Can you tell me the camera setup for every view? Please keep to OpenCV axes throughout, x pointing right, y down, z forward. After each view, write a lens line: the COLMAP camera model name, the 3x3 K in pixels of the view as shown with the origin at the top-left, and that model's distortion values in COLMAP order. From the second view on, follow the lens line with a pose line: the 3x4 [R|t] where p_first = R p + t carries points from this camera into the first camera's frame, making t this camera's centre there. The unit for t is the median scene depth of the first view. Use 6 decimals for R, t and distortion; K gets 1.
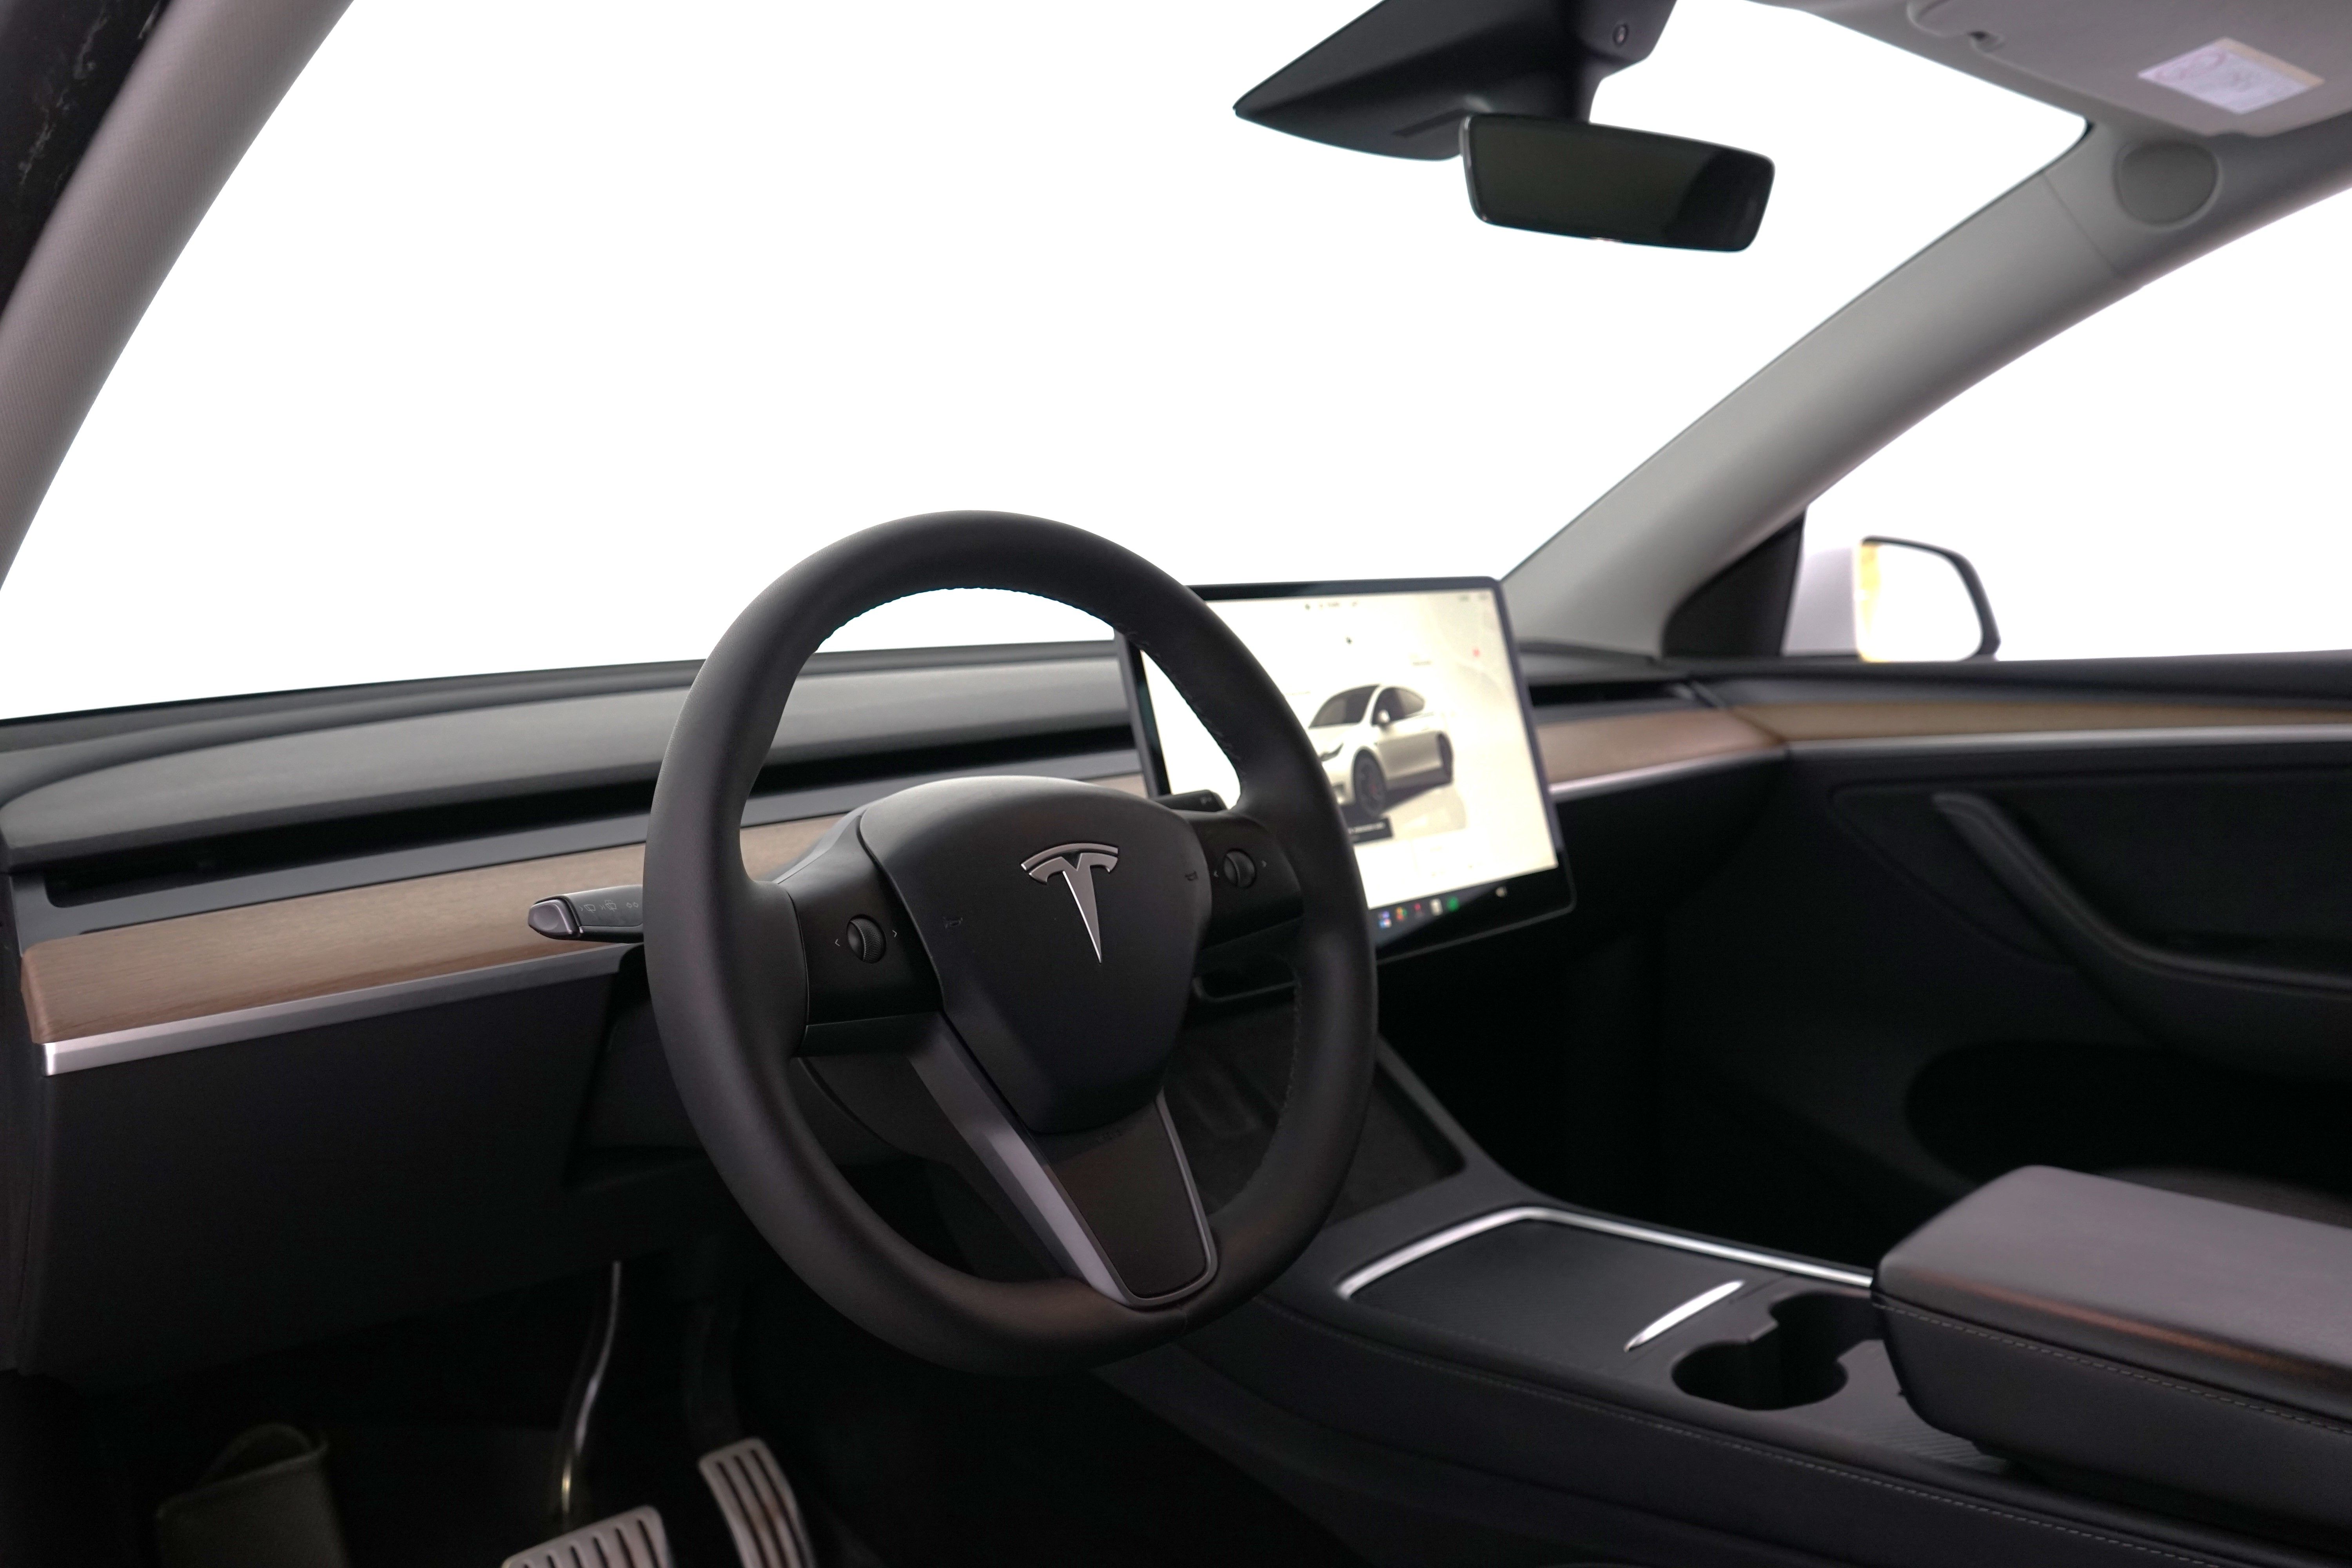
lens RADIAL K [[1925.7, 0, 1209.0], [0, 1925.7, 803.5], [0, 0, 1]] dist [0.068674, 0.005556]
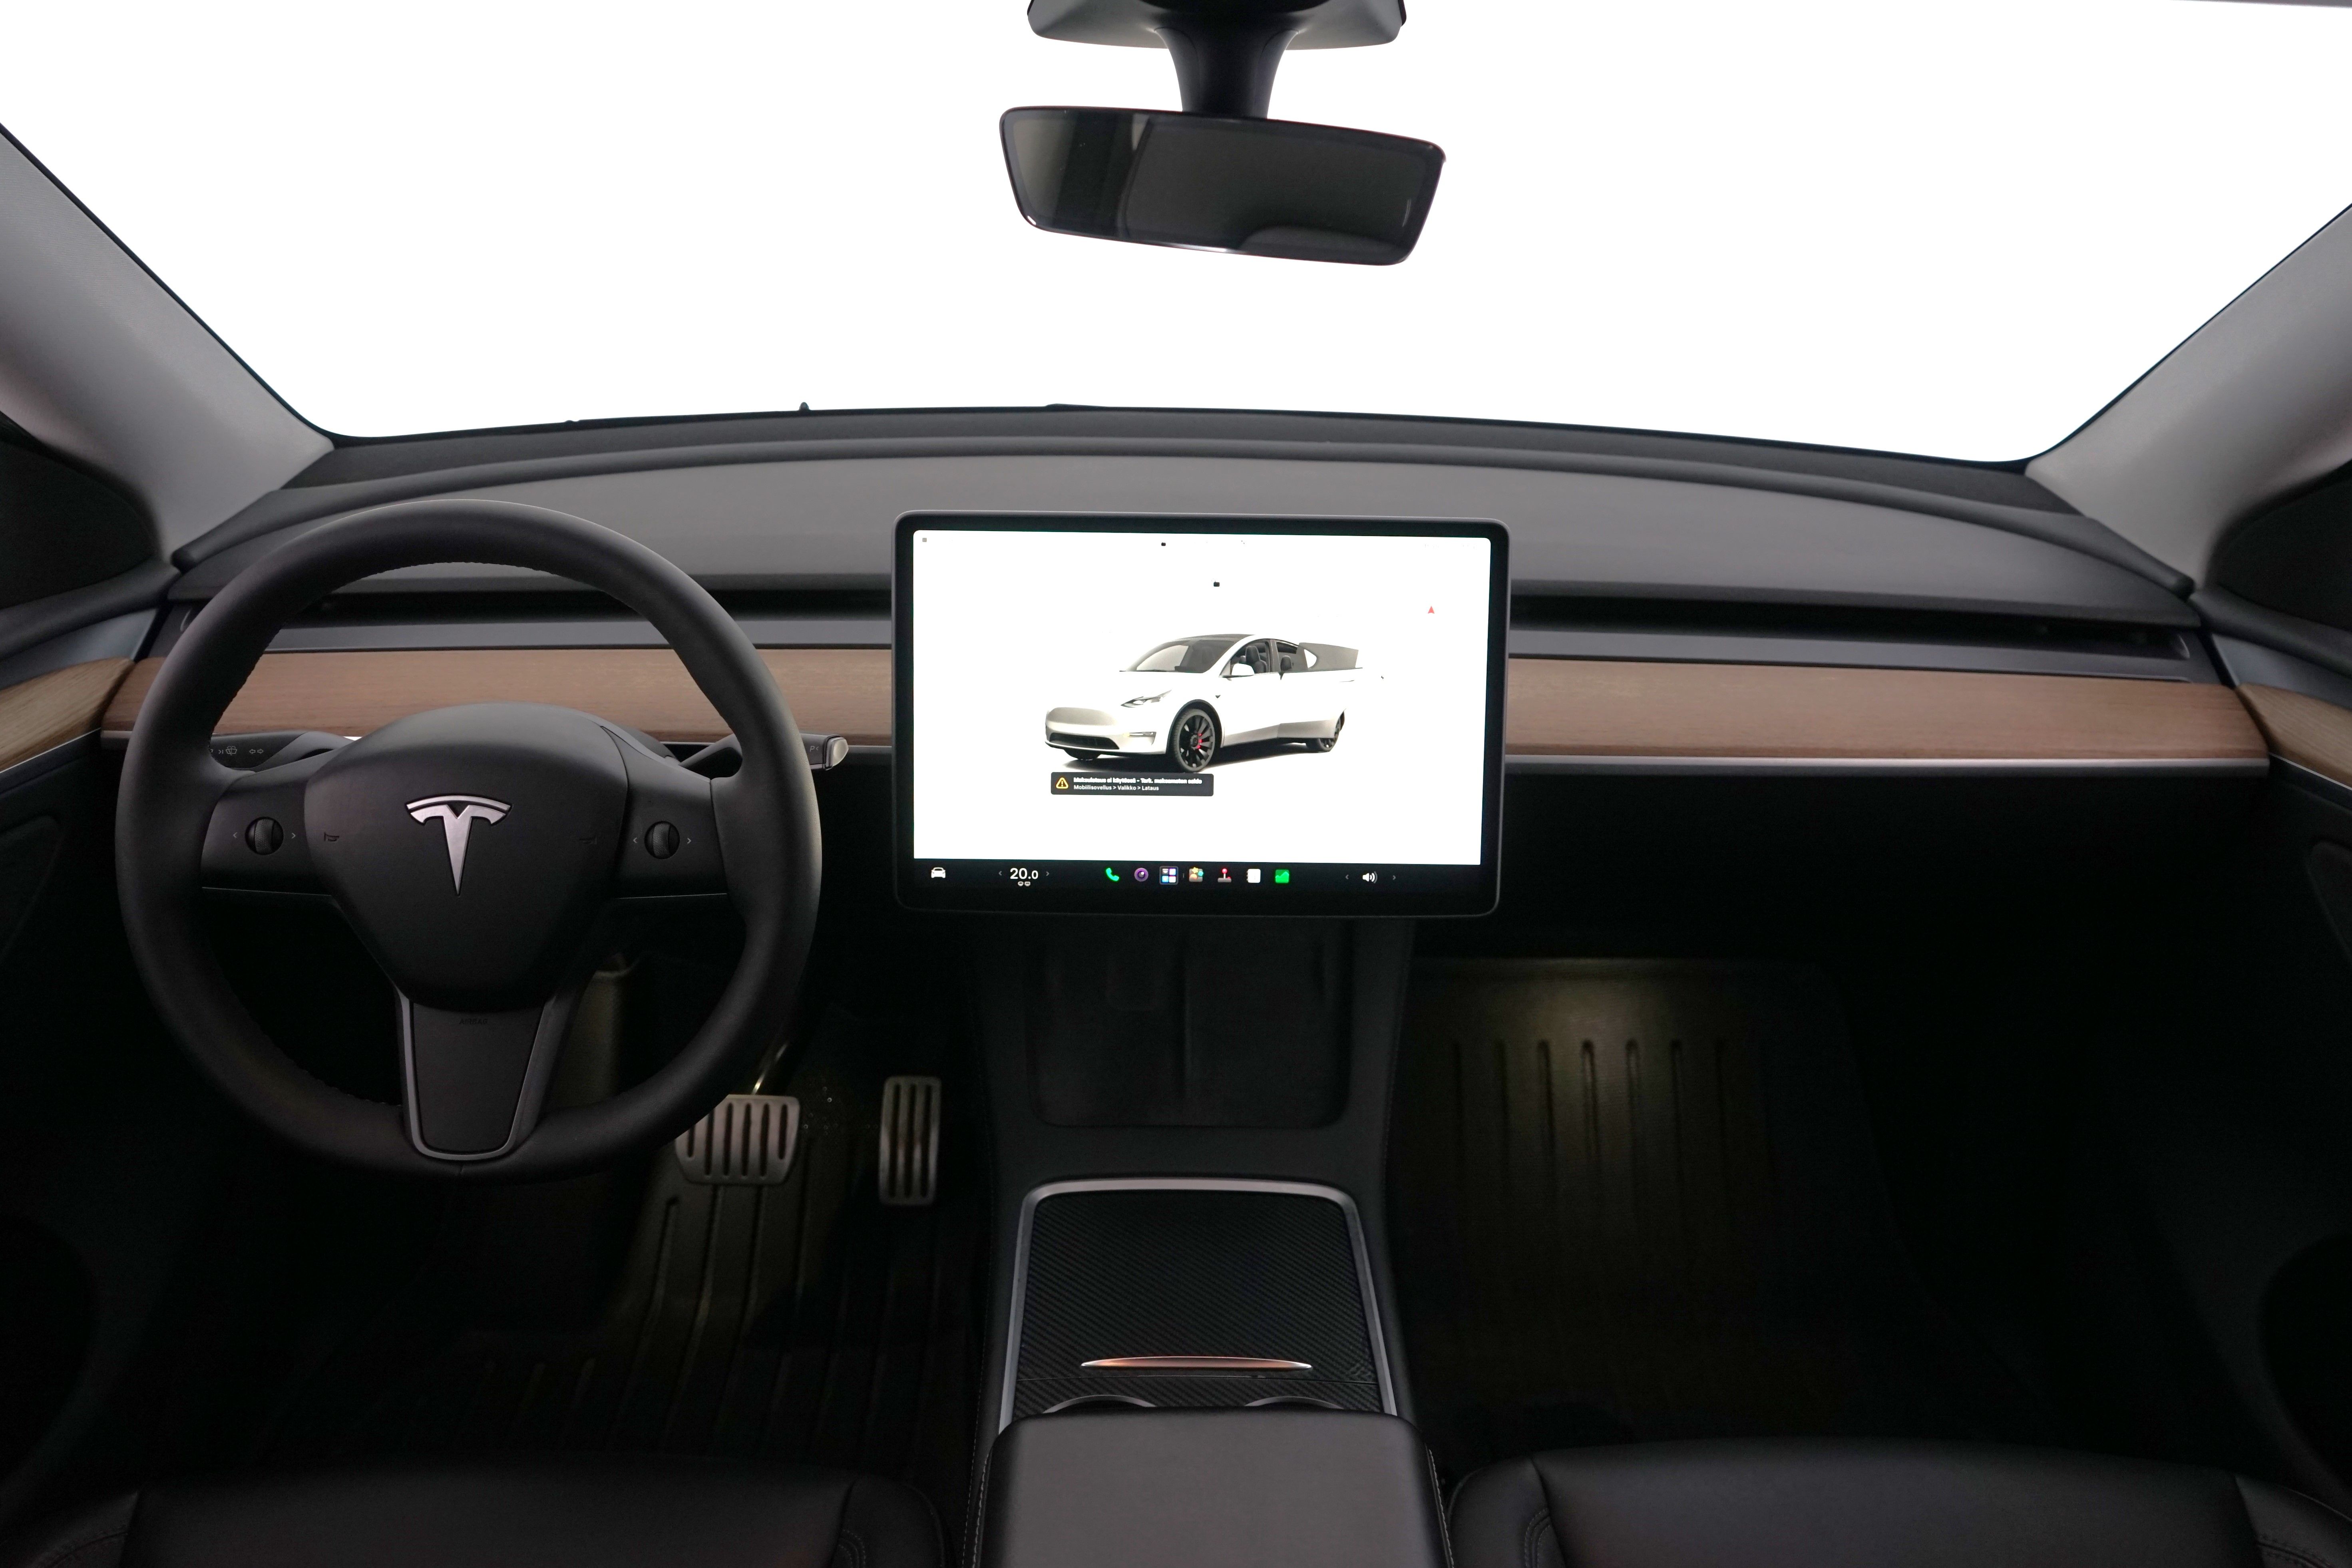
lens RADIAL K [[2022.5, 0, 1176.0], [0, 2022.5, 784.0], [0, 0, 1]] dist [0.003262, 0.004594]
pose [[0.692626, 0.302618, -0.654746, 0.821424], [-0.113856, 0.942223, 0.315044, -0.335946], [0.712255, -0.143661, 0.687062, 0.334618]]
